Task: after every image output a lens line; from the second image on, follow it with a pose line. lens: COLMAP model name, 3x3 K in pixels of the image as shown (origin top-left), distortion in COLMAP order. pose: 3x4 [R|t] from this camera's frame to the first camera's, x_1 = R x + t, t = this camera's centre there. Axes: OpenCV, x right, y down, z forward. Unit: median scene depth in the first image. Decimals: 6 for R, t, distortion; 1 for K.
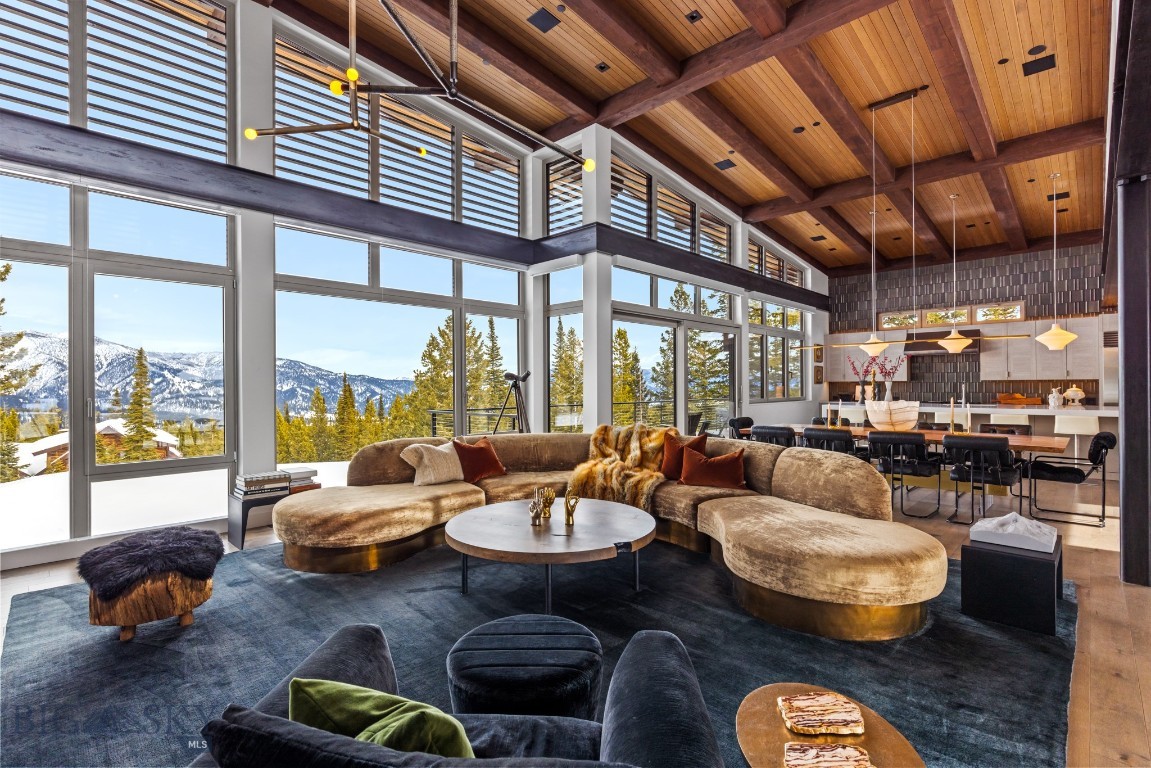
lens RADIAL K [[552.6, 0, 576.5], [0, 552.6, 386.2], [0, 0, 1]] dist [0.006122, -0.000040]
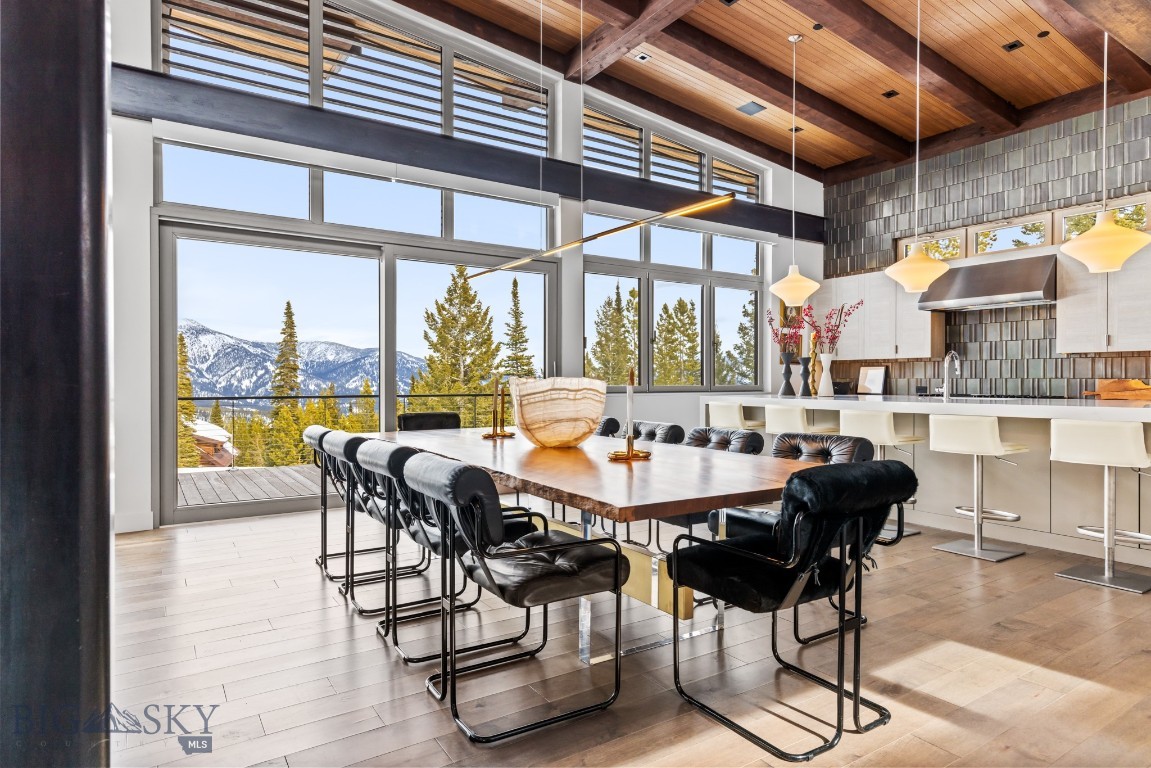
lens RADIAL K [[670.6, 0, 568.8], [0, 670.6, 381.5], [0, 0, 1]] dist [0.013861, -0.002751]
pose [[0.974530, 0.004725, -0.224210, 0.349333], [-0.004395, 0.999988, 0.001967, 0.013164], [0.224216, -0.000931, 0.974539, 0.234907]]
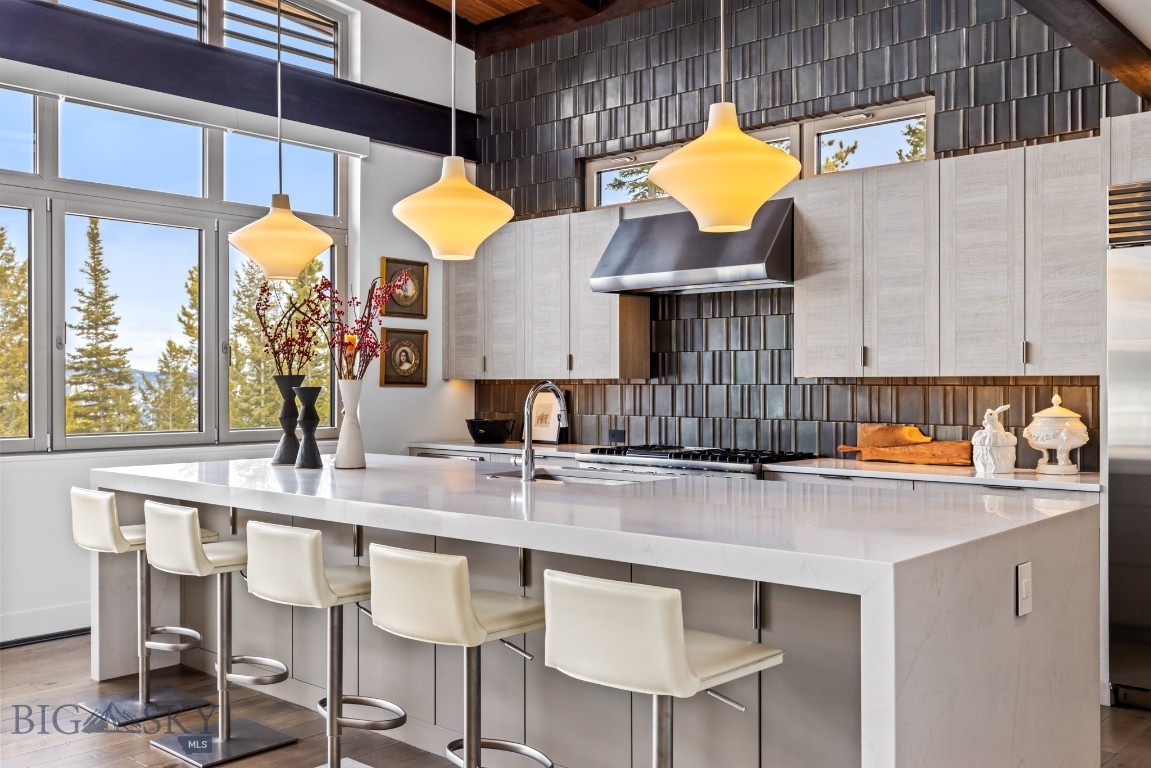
lens RADIAL K [[1082.7, 0, 578.0], [0, 1082.7, 383.0], [0, 0, 1]] dist [-0.014266, 0.000000]
pose [[0.998965, 0.003814, 0.045322, 0.483716], [-0.003738, 0.999991, -0.001772, -0.005337], [-0.045328, 0.001600, 0.998971, 0.368238]]
